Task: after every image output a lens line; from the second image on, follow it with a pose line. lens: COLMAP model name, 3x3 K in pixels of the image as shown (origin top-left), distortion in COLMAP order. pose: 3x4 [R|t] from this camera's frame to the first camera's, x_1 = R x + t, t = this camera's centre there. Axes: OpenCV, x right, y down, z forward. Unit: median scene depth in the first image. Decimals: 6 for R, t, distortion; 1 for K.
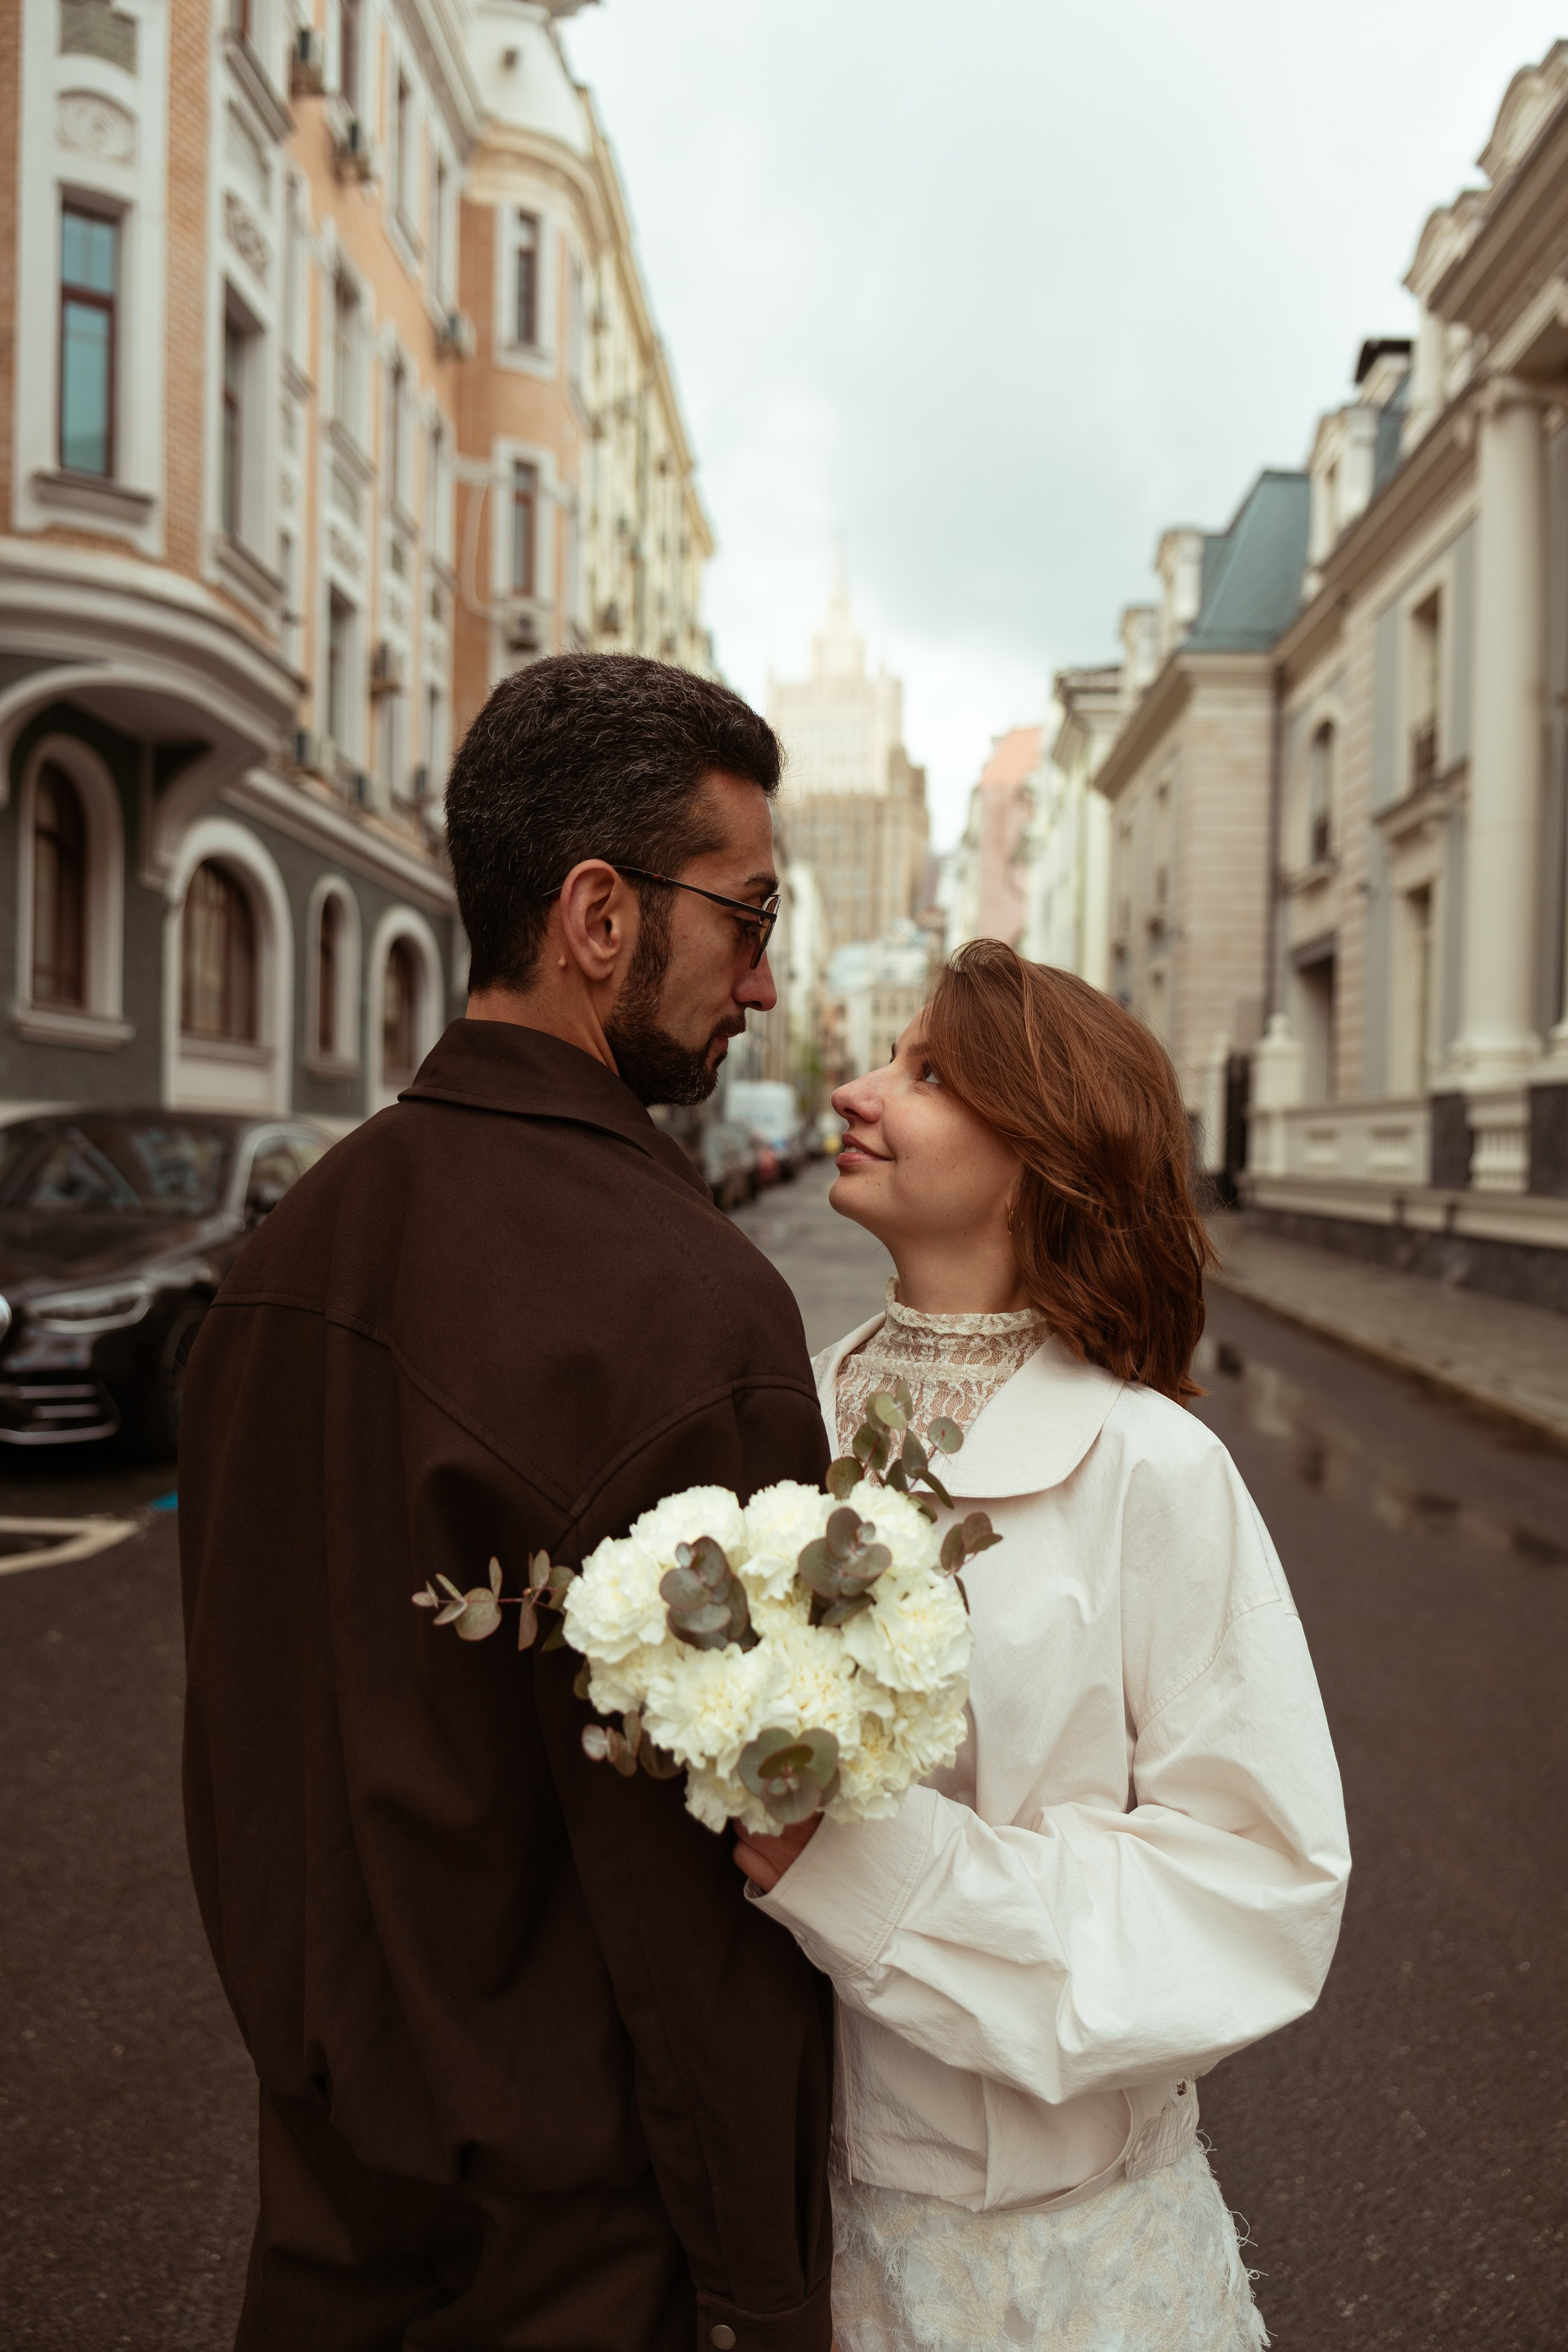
lens RADIAL K [[1826.2, 0, 786.5], [0, 1826.2, 1183.9], [0, 0, 1]] dist [0.021937, -0.016122]
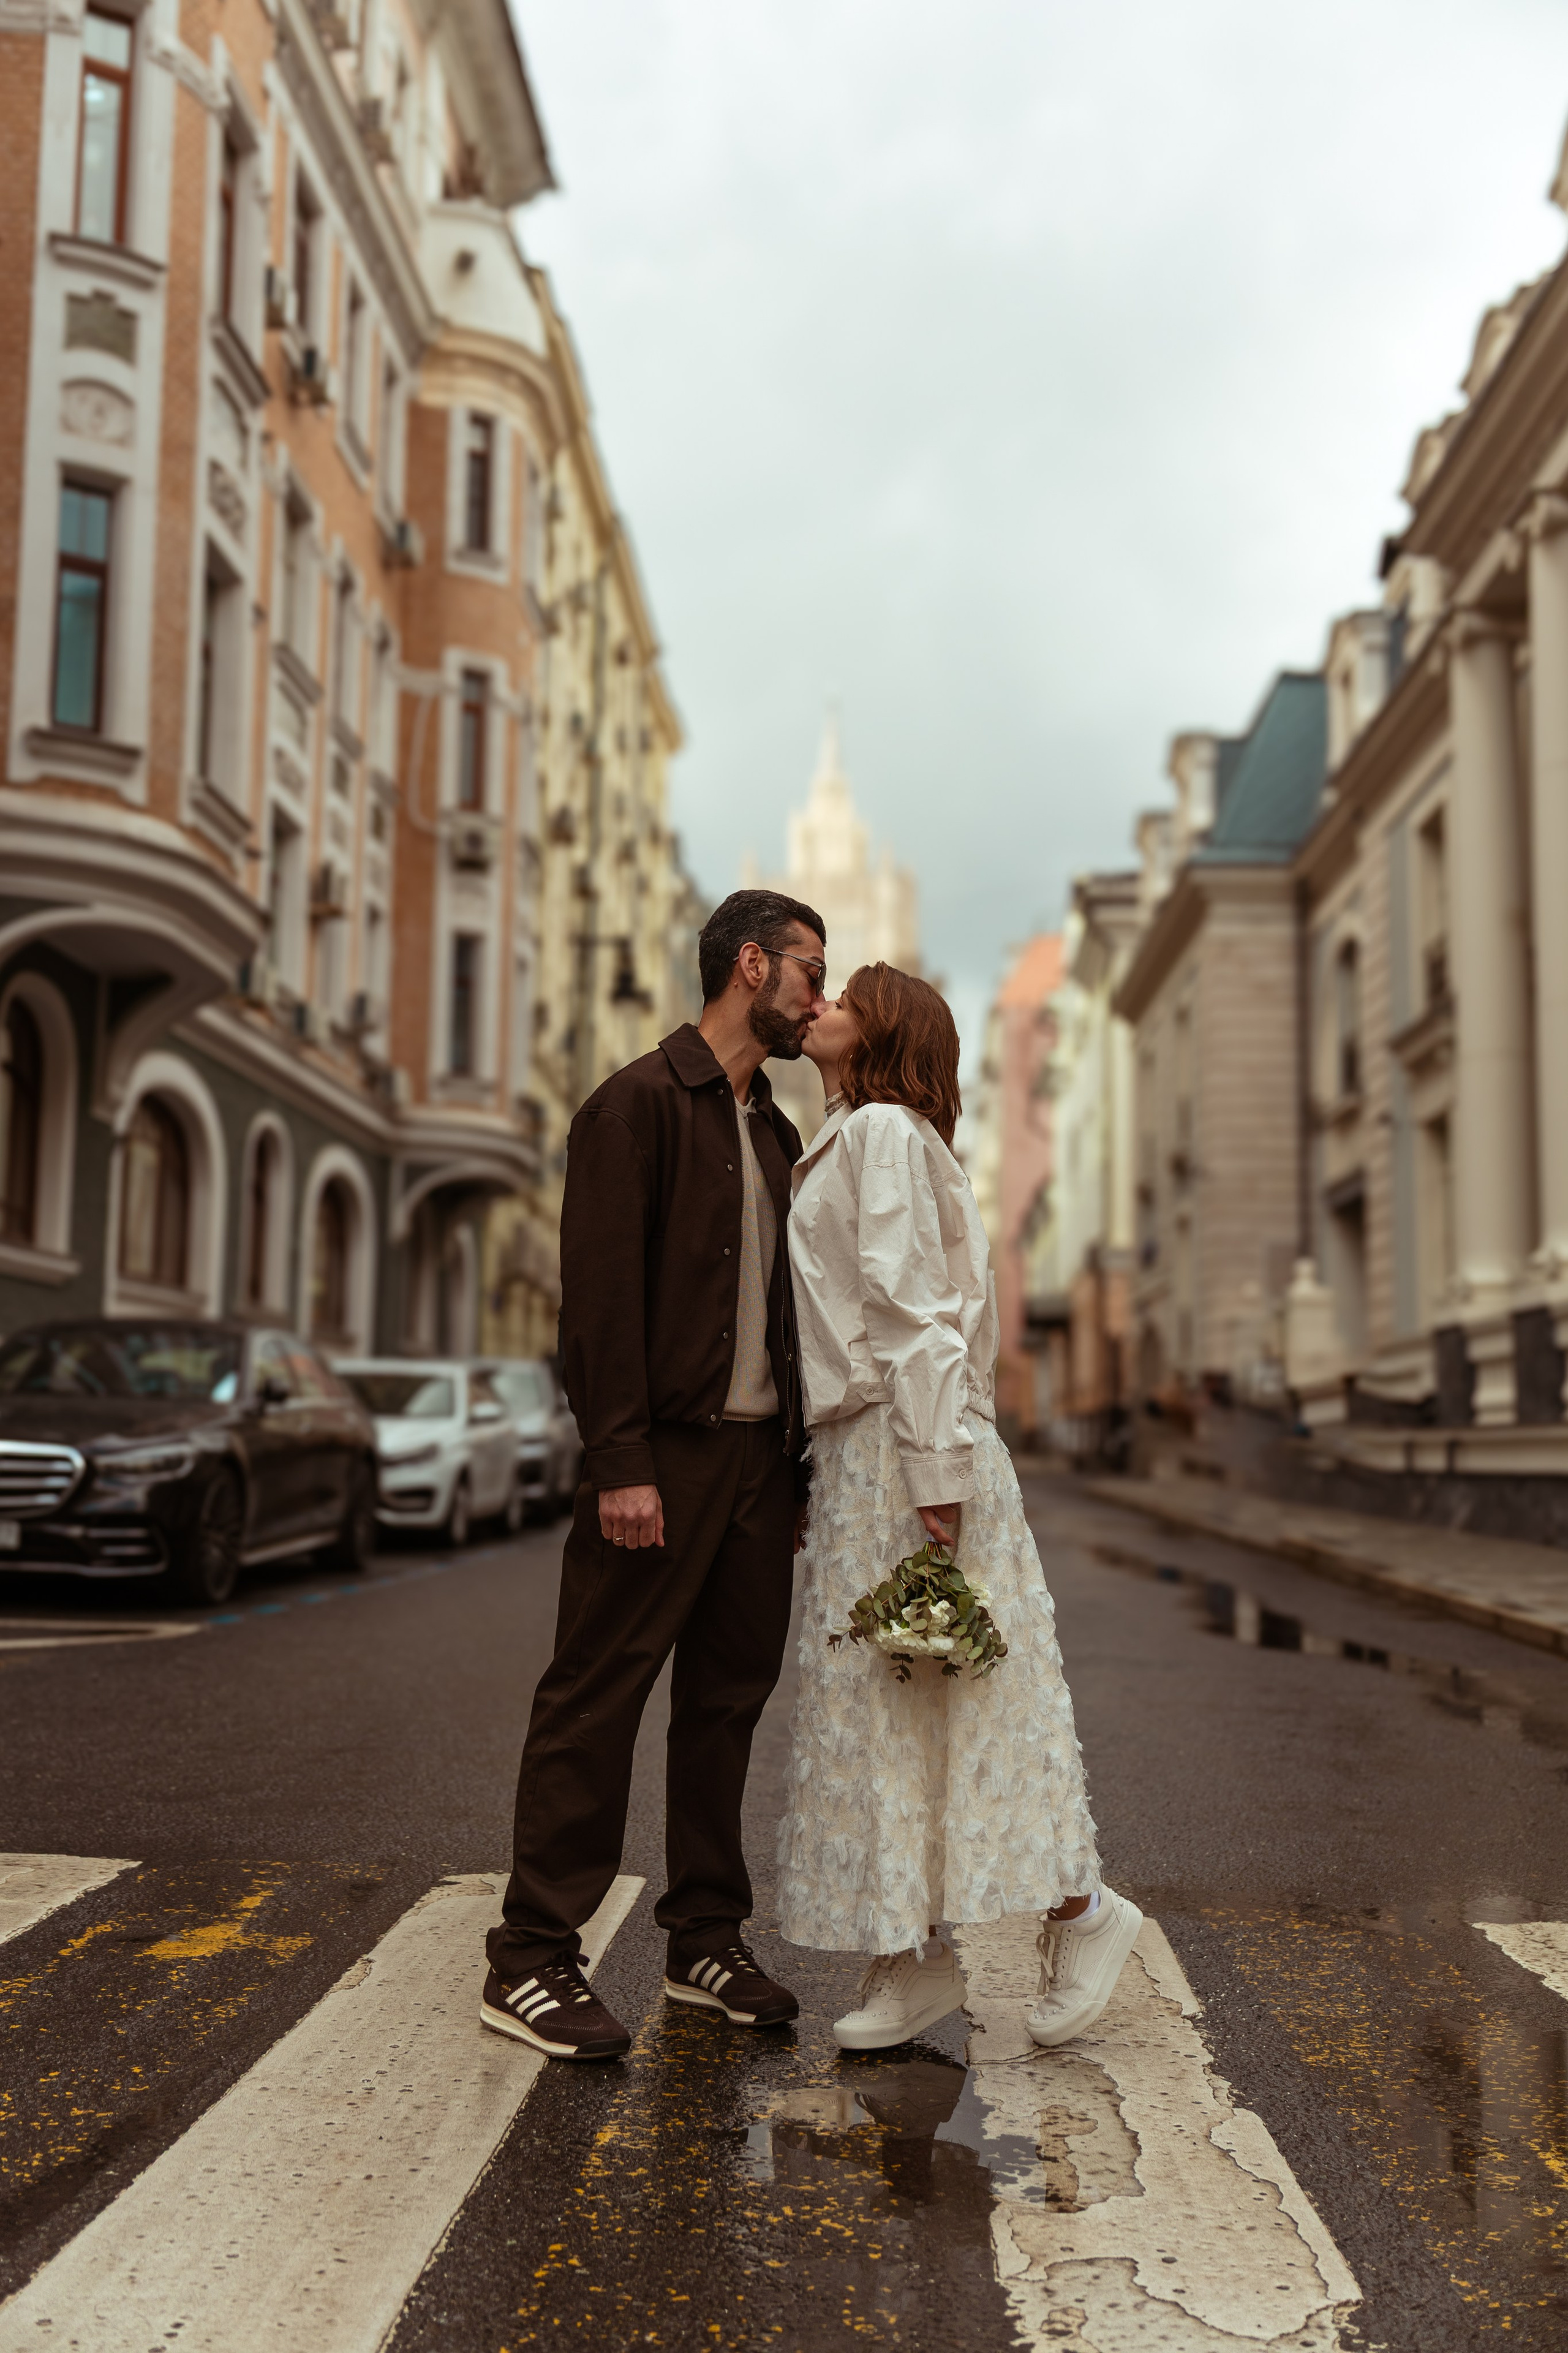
lens RADIAL K [[2338.7, 0, 791.6], [0, 2338.7, 1177.7], [0, 0, 1]] dist [0.082106, -0.128694]
pose [[0.999952, -0.004931, 0.008512, 0.006558], [0.006077, 0.990088, -0.140317, 0.031386], [-0.007736, 0.140362, 0.990070, -0.162923]]
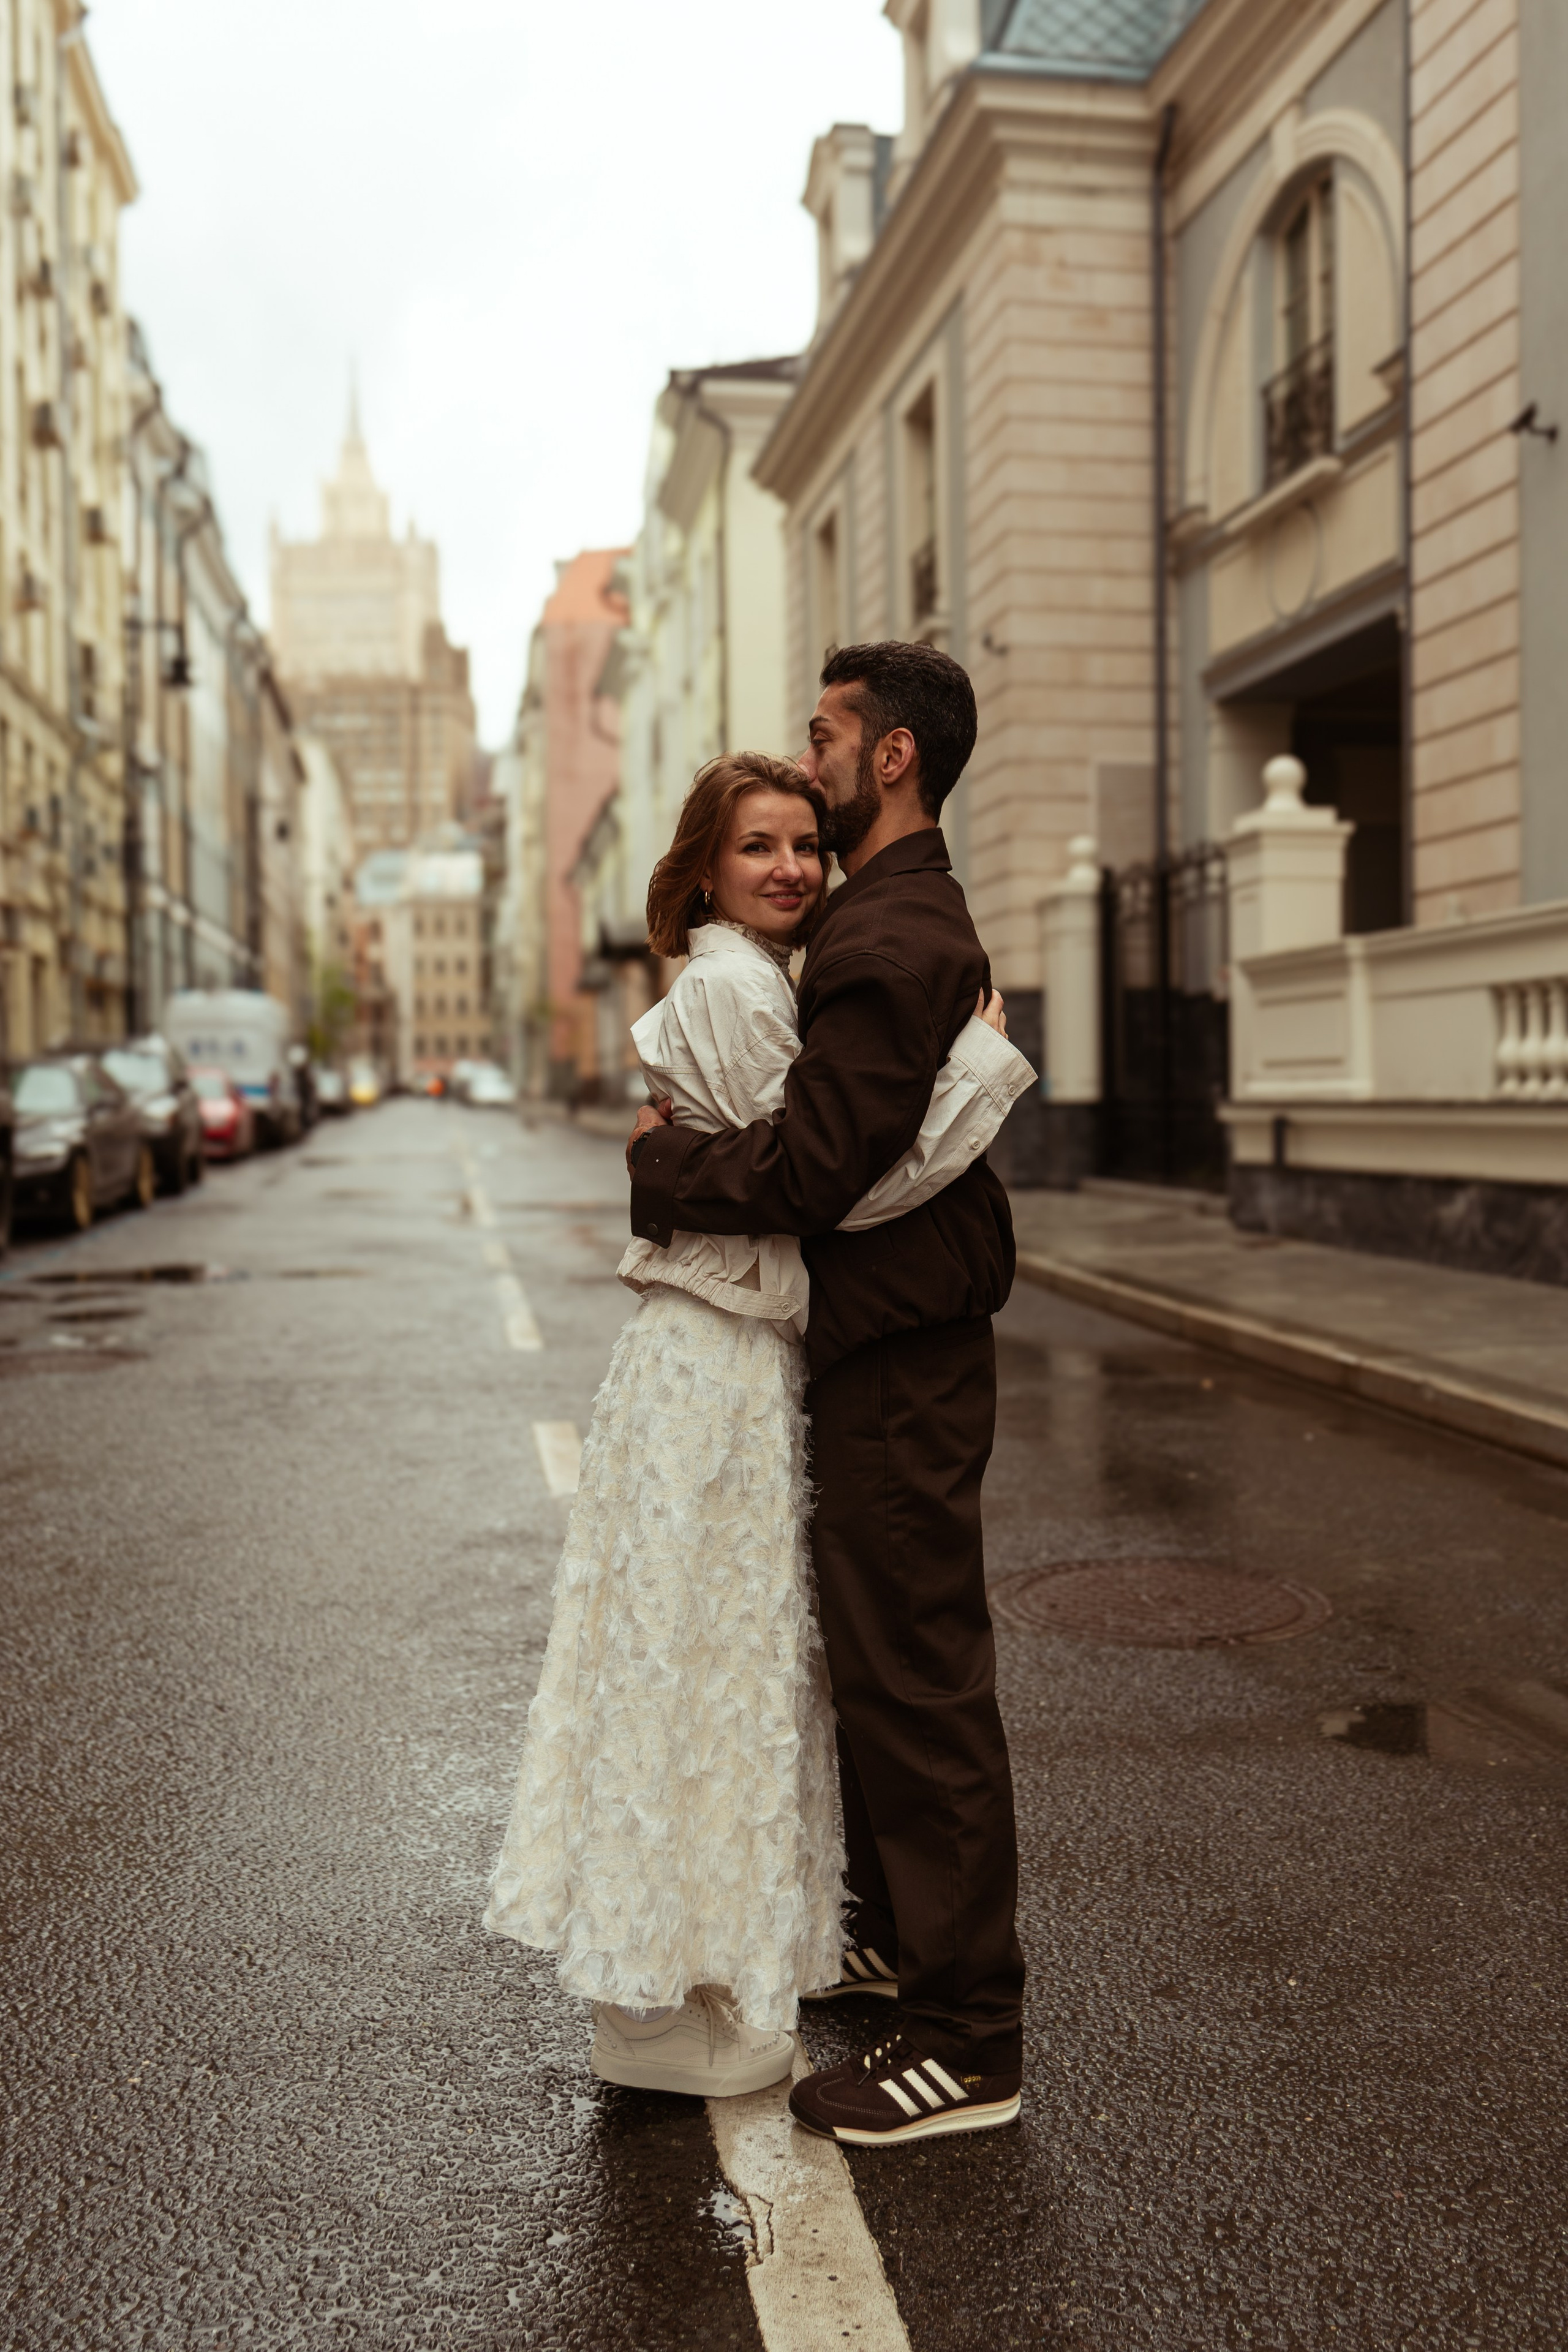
lens RADIAL K [[1997.3, 0, 779.5], [0, 1997.3, 1110.0], [0, 0, 1]] dist [0.053208, -0.054863]
pose [[0.974675, -0.034736, 0.220913, 0.035414], [0.037801, 0.999239, -0.009662, -0.003600], [-0.220410, 0.017768, 0.975246, 0.586136]]
